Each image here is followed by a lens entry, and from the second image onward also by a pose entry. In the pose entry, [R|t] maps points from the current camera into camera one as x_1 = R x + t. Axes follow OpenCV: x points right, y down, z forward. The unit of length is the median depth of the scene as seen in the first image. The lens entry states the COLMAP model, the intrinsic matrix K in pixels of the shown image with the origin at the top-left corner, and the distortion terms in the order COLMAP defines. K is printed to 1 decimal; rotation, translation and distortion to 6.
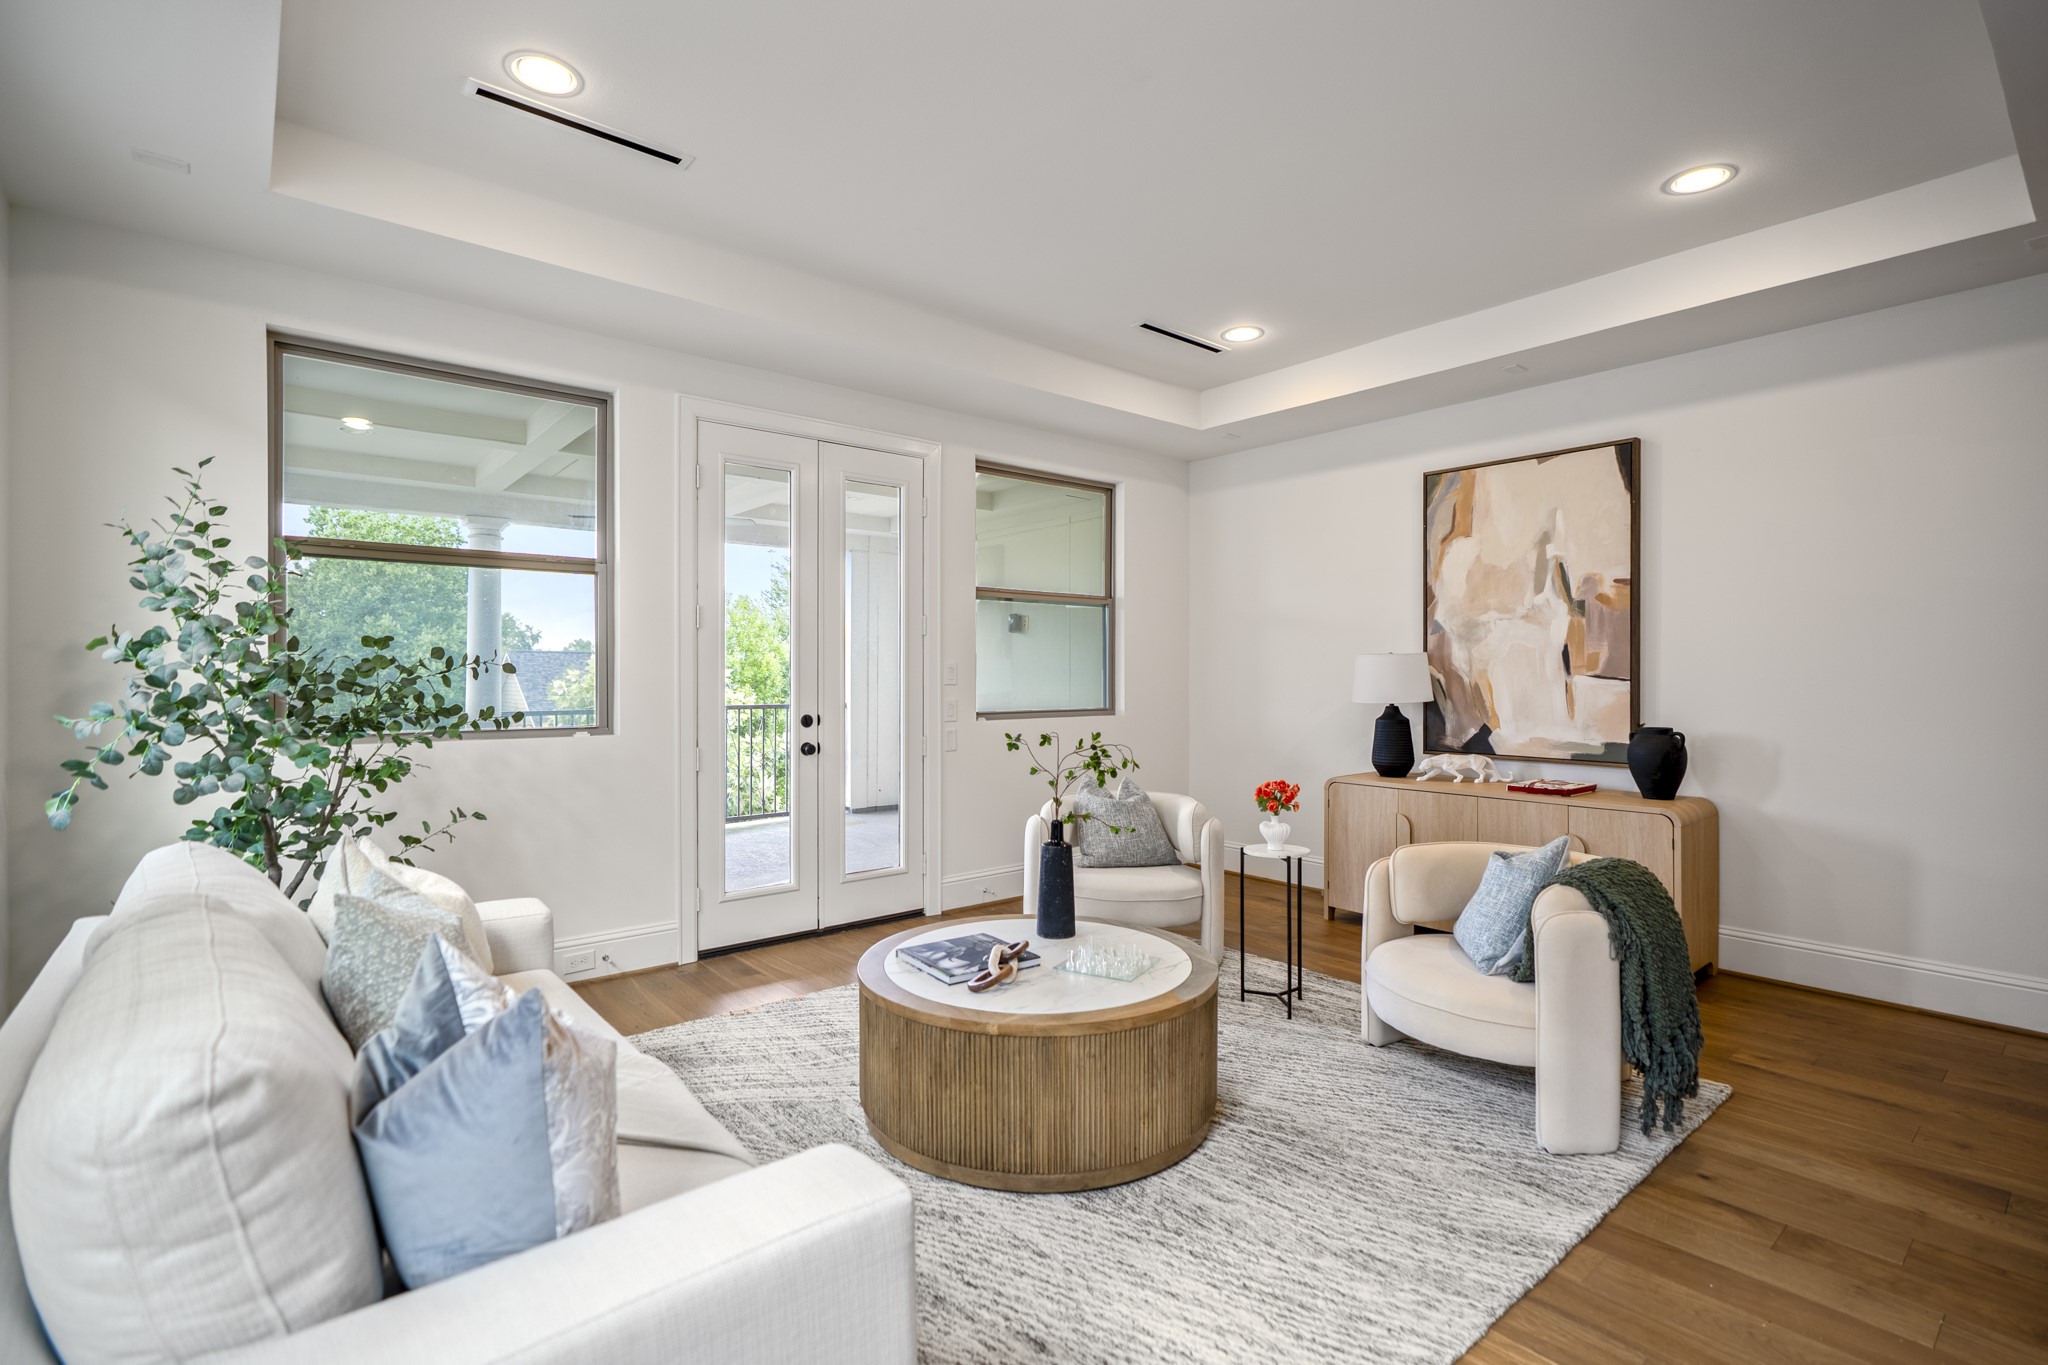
lens RADIAL K [[947.0, 0, 1023.6], [0, 947.0, 683.3], [0, 0, 1]] dist [-0.006042, -0.000290]
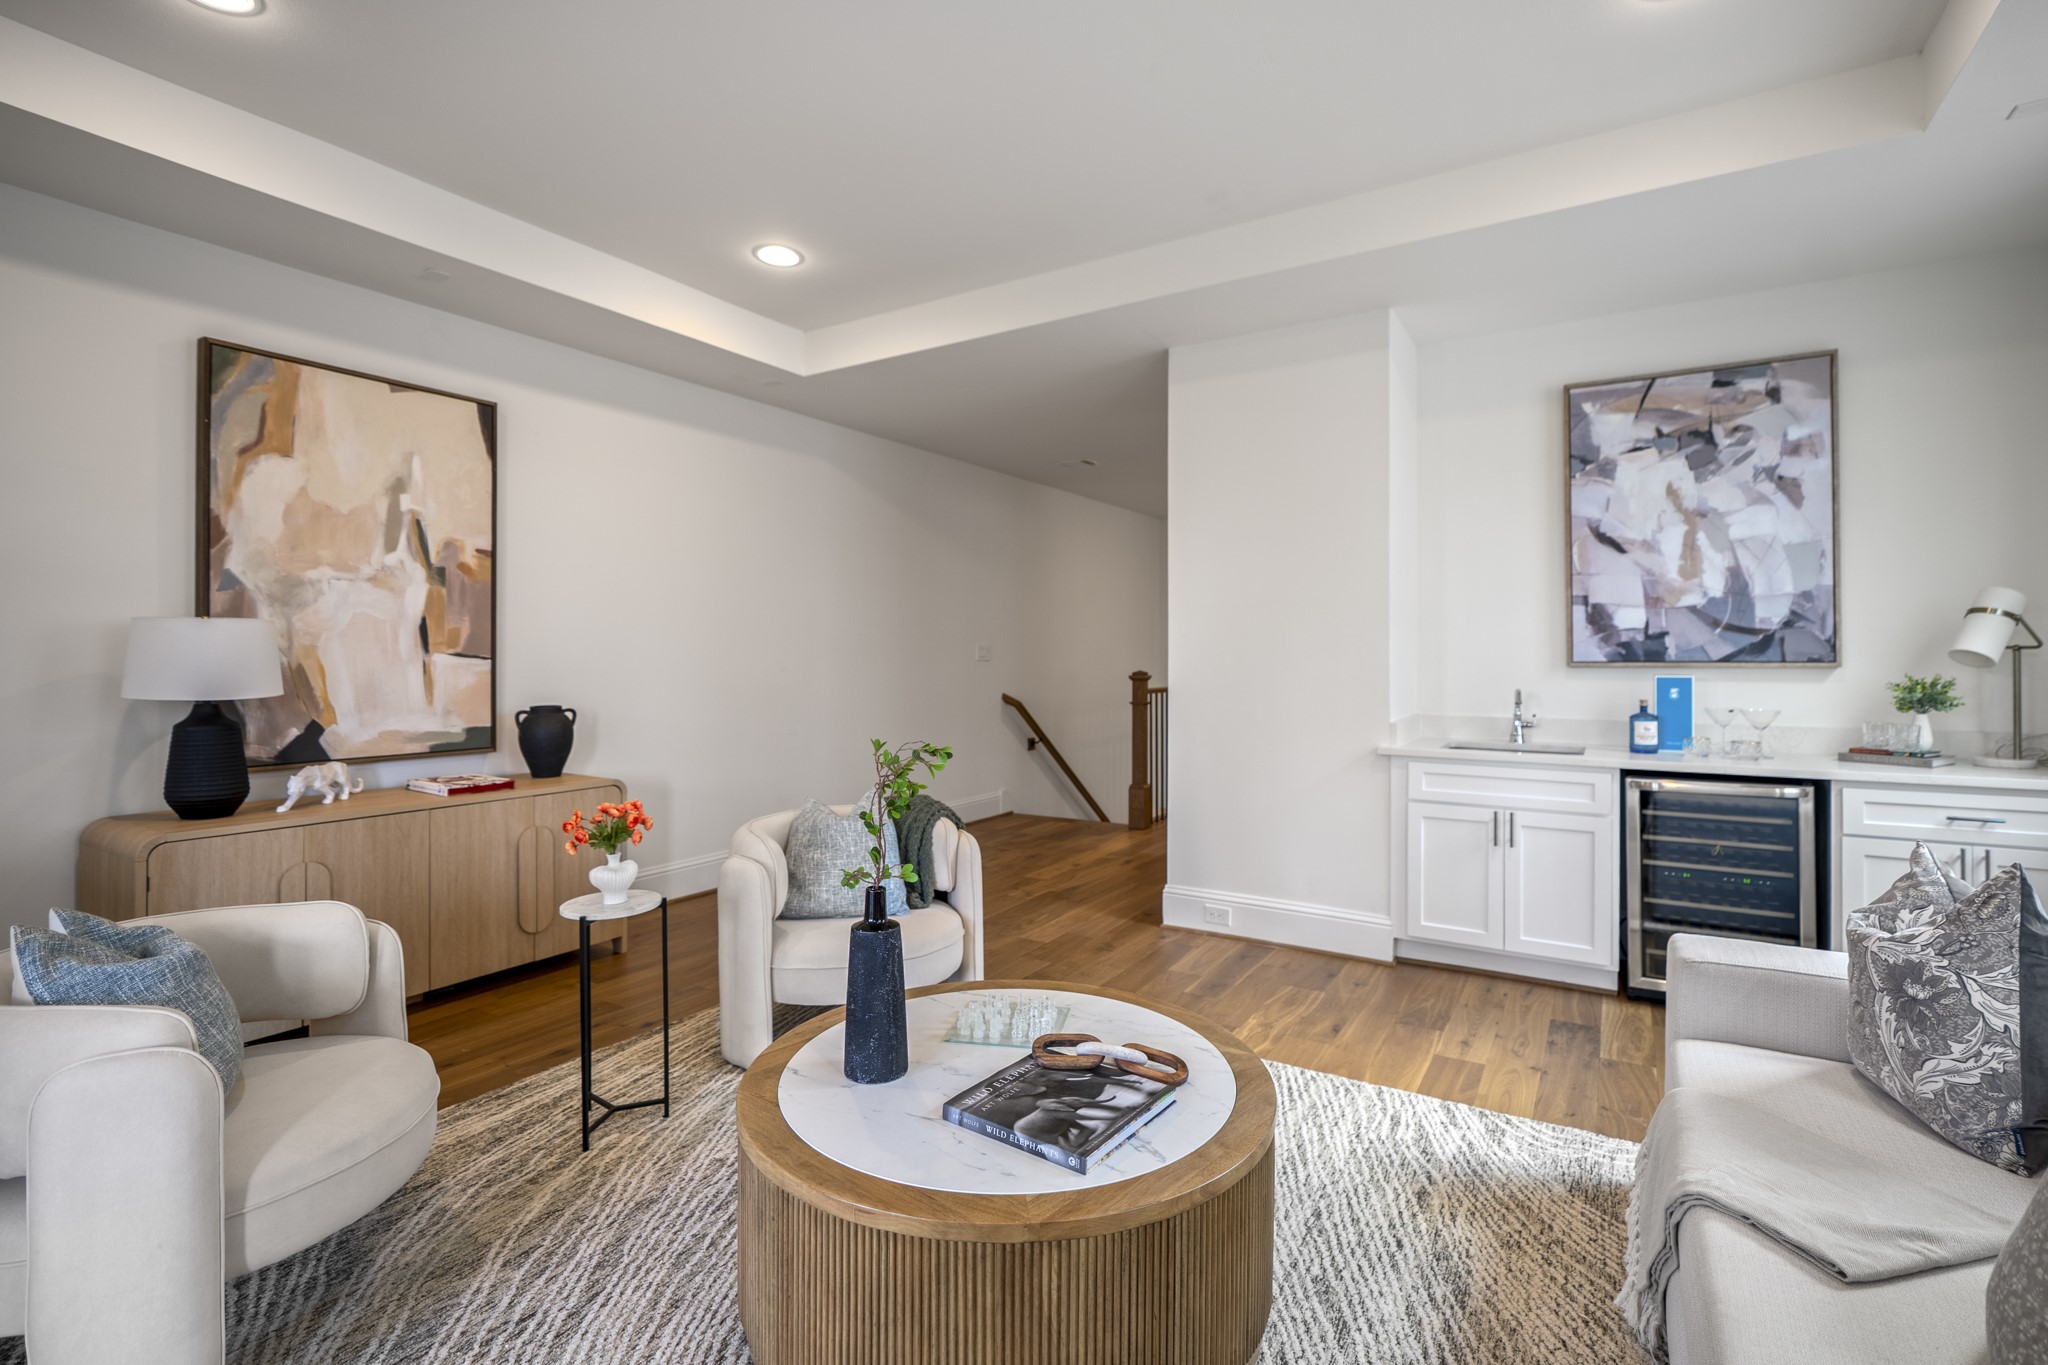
lens RADIAL K [[947.0, 0, 1021.8], [0, 947.0, 660.5], [0, 0, 1]] dist [-0.006042, -0.000290]
pose [[-0.315058, -0.004704, 0.949061, -0.391356], [0.011522, 0.999895, 0.008781, -0.003363], [-0.949002, 0.013701, -0.314971, 0.746564]]
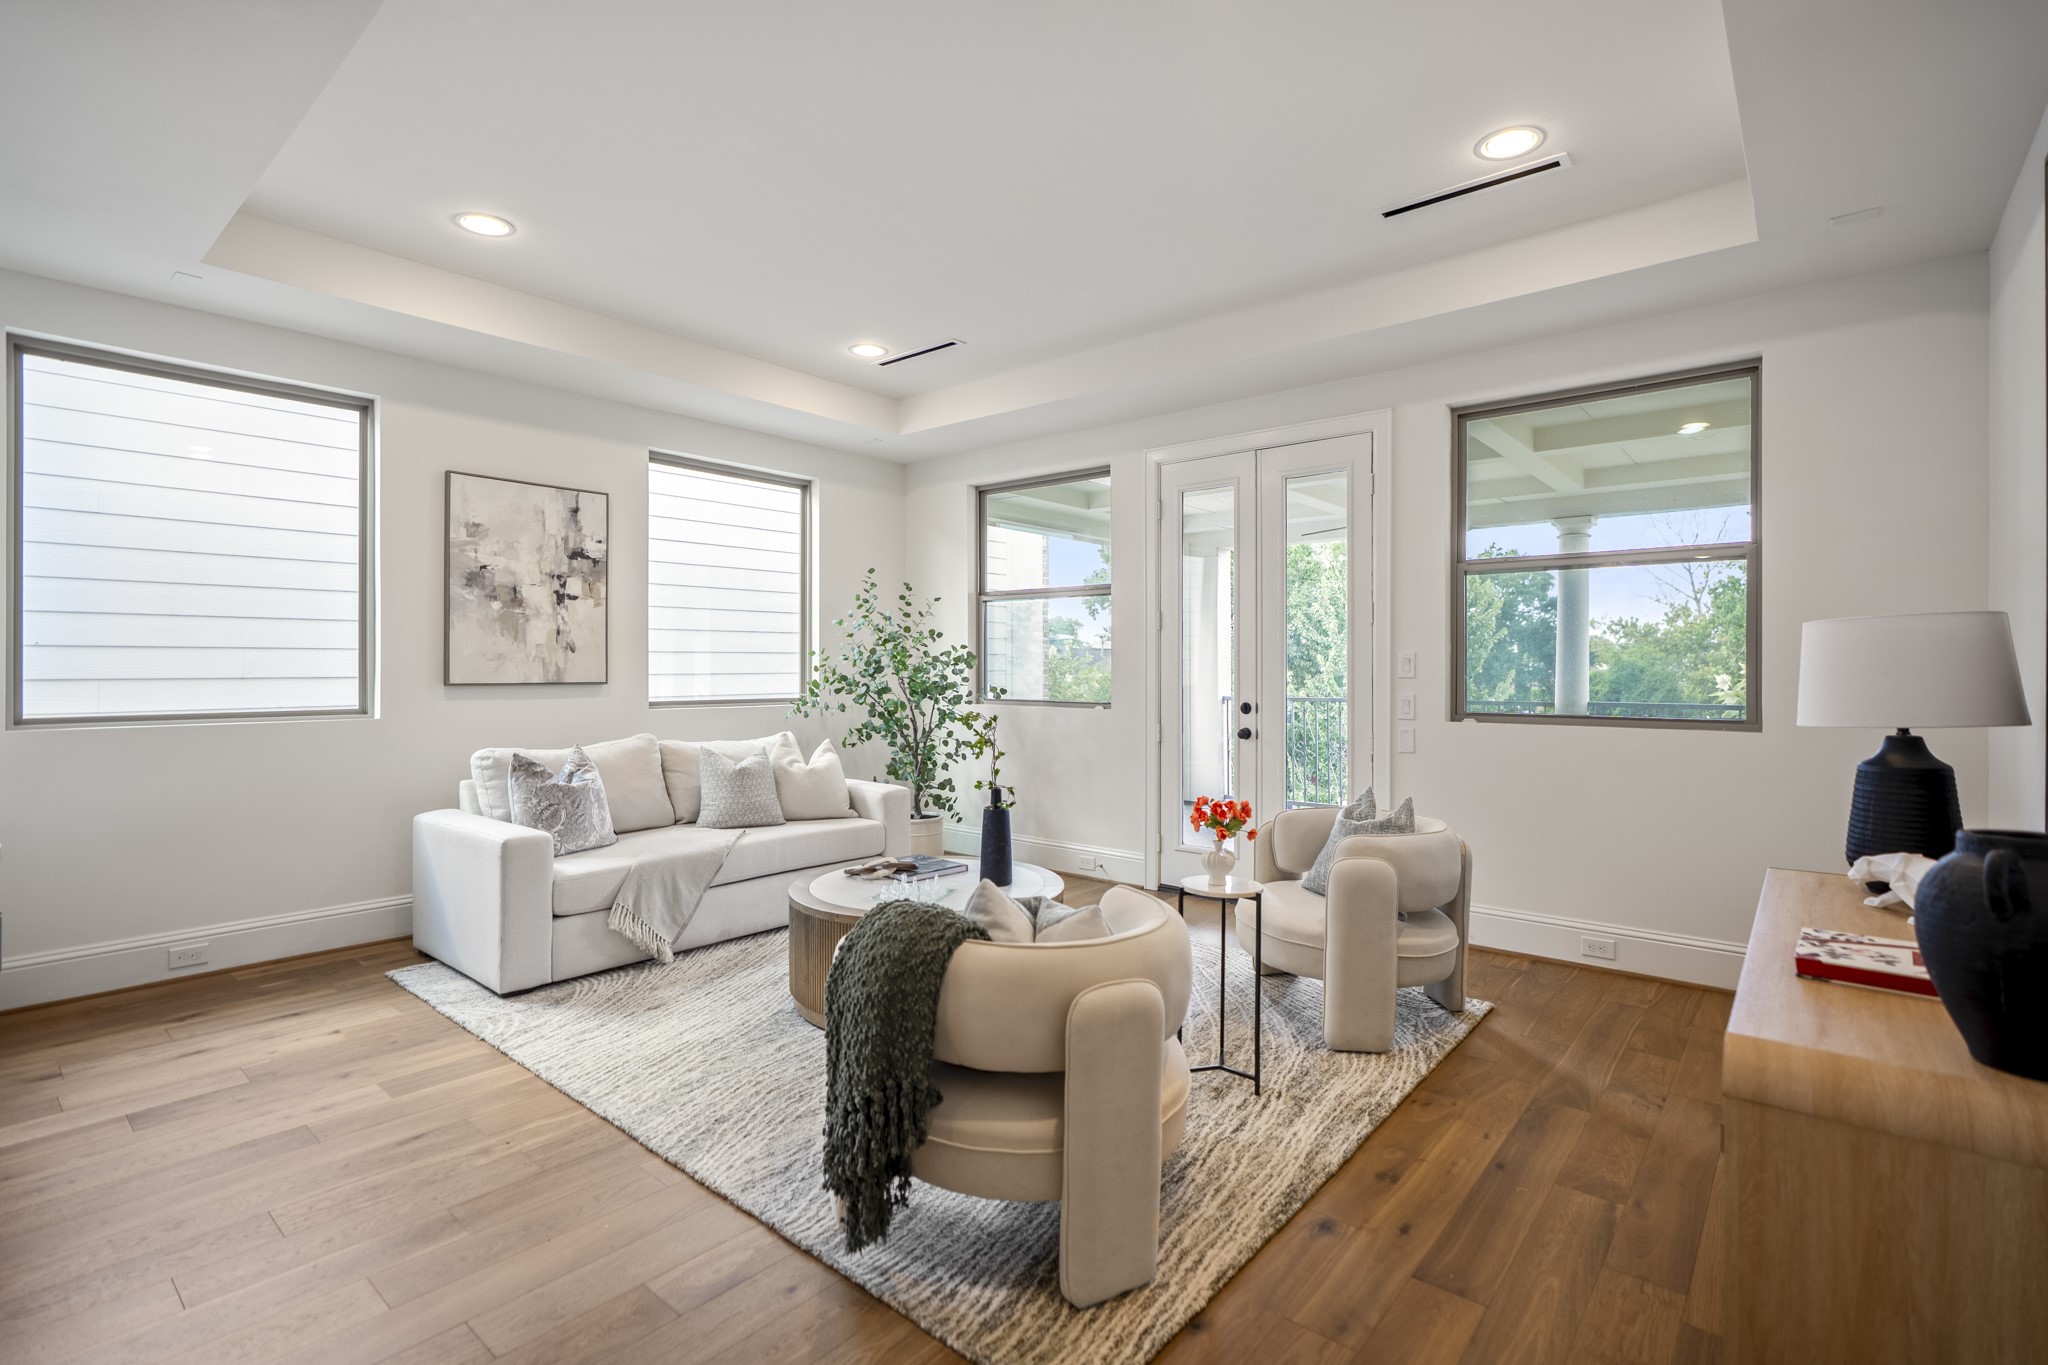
lens RADIAL K [[947.0, 0, 1036.1], [0, 947.0, 672.7], [0, 0, 1]] dist [-0.006042, -0.000290]
pose [[0.192078, 0.004922, -0.981367, 0.821686], [-0.016076, 0.999869, 0.001868, -0.000330], [0.981248, 0.015418, 0.192132, 0.553399]]
